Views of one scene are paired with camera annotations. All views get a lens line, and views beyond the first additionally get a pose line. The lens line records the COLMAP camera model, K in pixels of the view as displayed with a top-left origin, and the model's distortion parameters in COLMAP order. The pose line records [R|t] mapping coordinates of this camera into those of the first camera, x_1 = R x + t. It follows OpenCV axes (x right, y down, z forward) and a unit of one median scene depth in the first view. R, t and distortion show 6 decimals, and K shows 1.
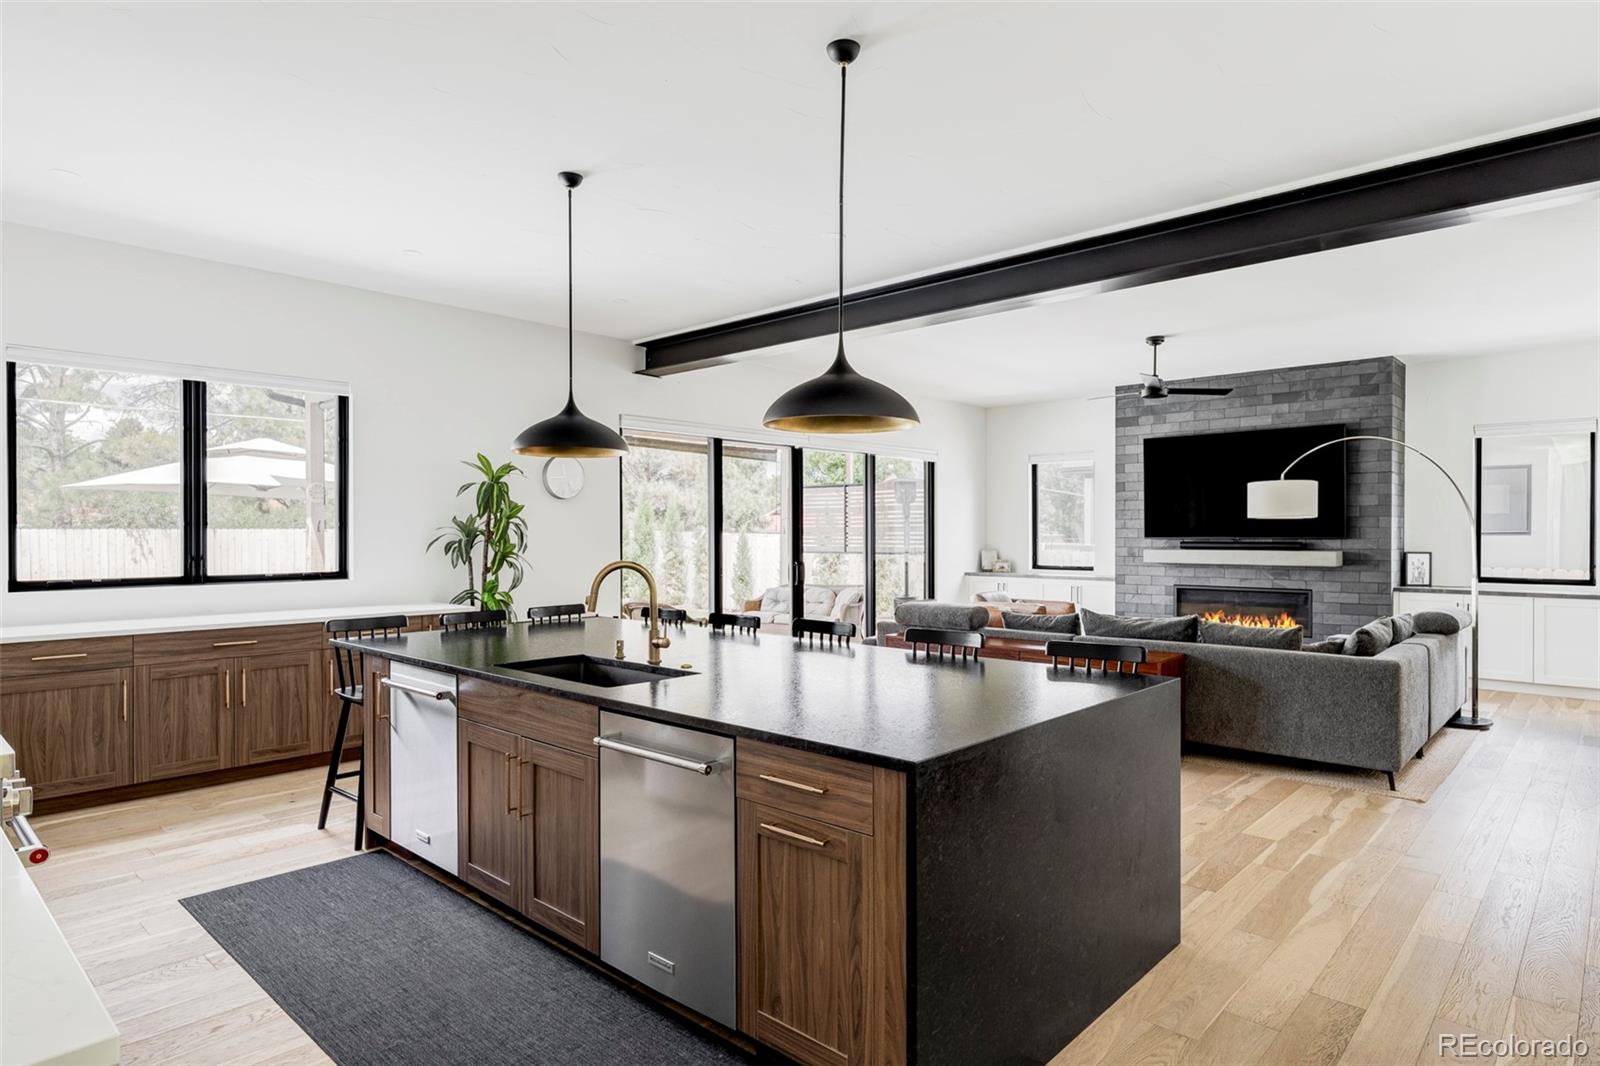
lens RADIAL K [[923.1, 0, 798.7], [0, 923.1, 535.1], [0, 0, 1]] dist [0.001070, 0.001014]
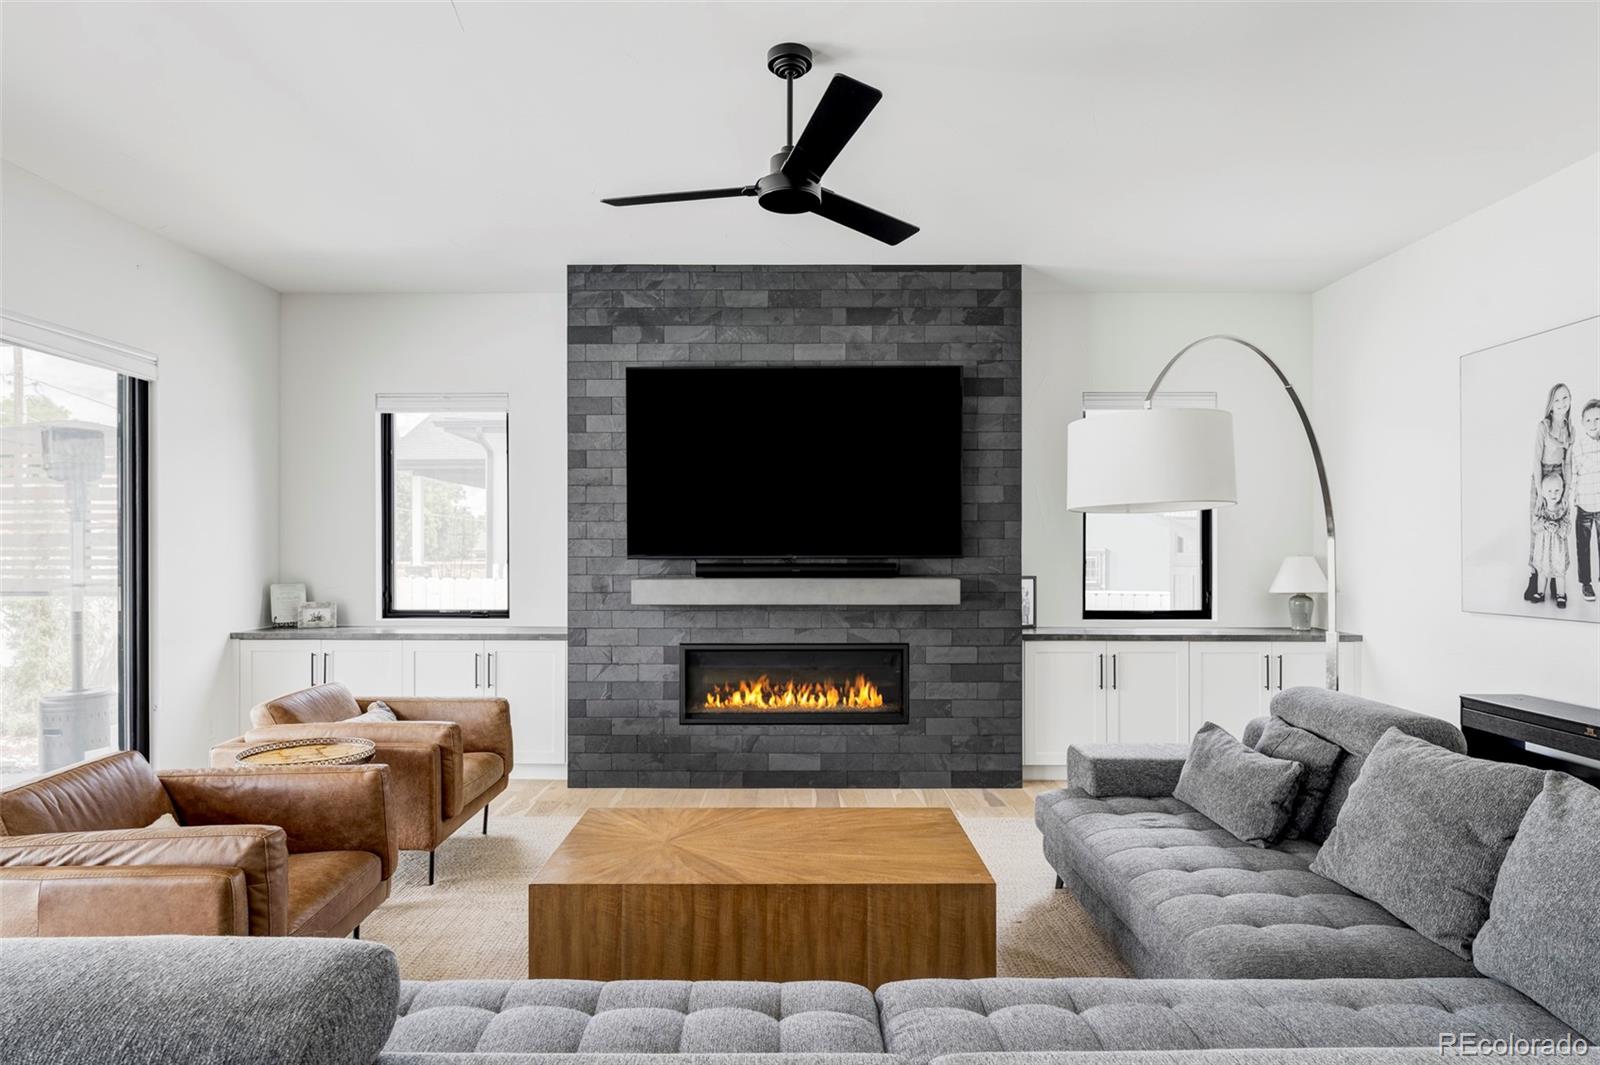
lens RADIAL K [[923.1, 0, 796.6], [0, 923.1, 545.6], [0, 0, 1]] dist [0.001070, 0.001014]
pose [[0.741027, 0.001018, 0.671474, 0.094735], [0.001482, 0.999994, -0.003152, -0.001759], [-0.671473, 0.003331, 0.741021, 0.554851]]
